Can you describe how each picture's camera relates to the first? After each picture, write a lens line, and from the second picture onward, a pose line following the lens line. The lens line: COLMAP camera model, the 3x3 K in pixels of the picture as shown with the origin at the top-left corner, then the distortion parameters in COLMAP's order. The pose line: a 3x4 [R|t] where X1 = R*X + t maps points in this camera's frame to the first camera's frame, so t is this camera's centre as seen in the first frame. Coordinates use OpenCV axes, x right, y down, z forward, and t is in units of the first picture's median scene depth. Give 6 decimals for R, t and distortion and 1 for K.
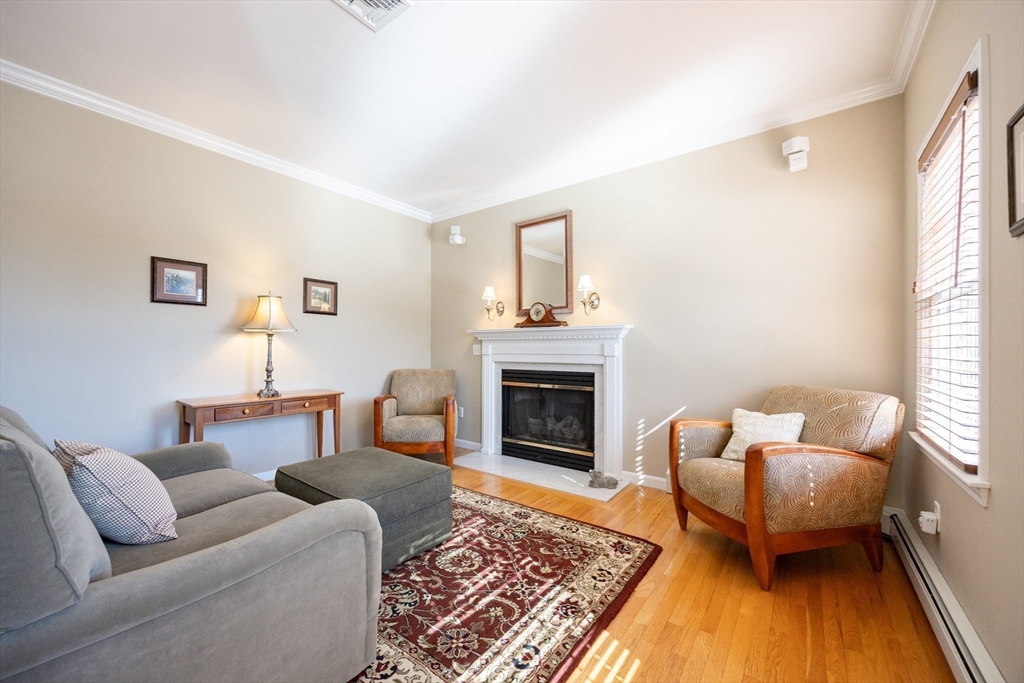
lens RADIAL K [[392.5, 0, 512.4], [0, 392.5, 345.8], [0, 0, 1]] dist [-0.000608, -0.000172]
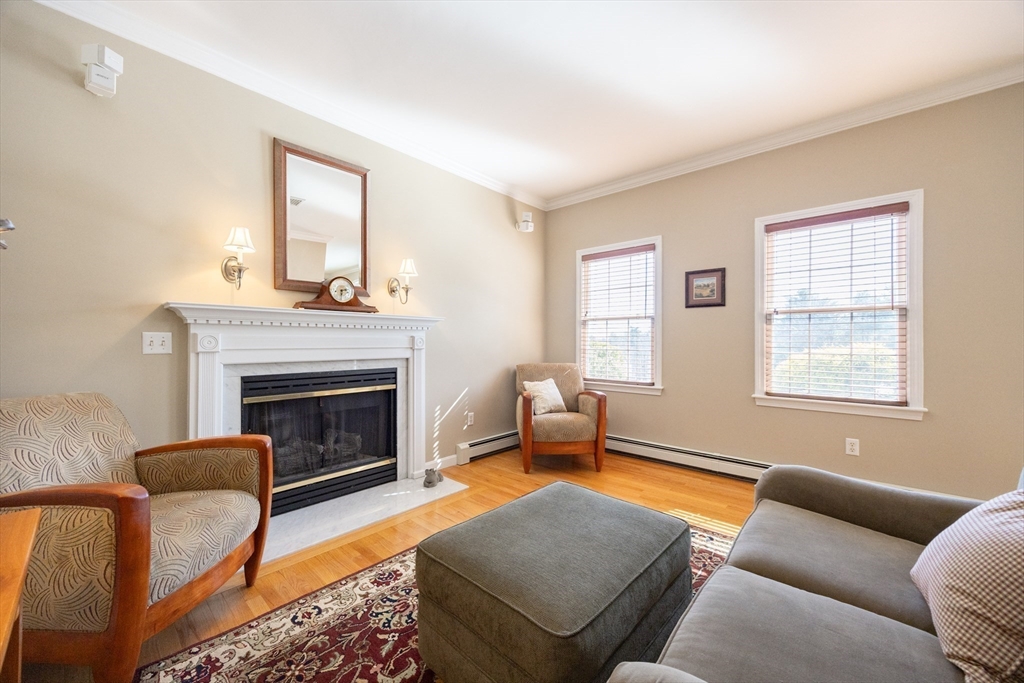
lens RADIAL K [[384.5, 0, 512.0], [0, 384.5, 341.5], [0, 0, 1]] dist [0.000609, 0.000231]
pose [[0.099108, -0.003082, 0.995072, -0.640280], [-0.011962, 0.999919, 0.004289, 0.001363], [-0.995005, -0.012328, 0.099063, 0.652059]]
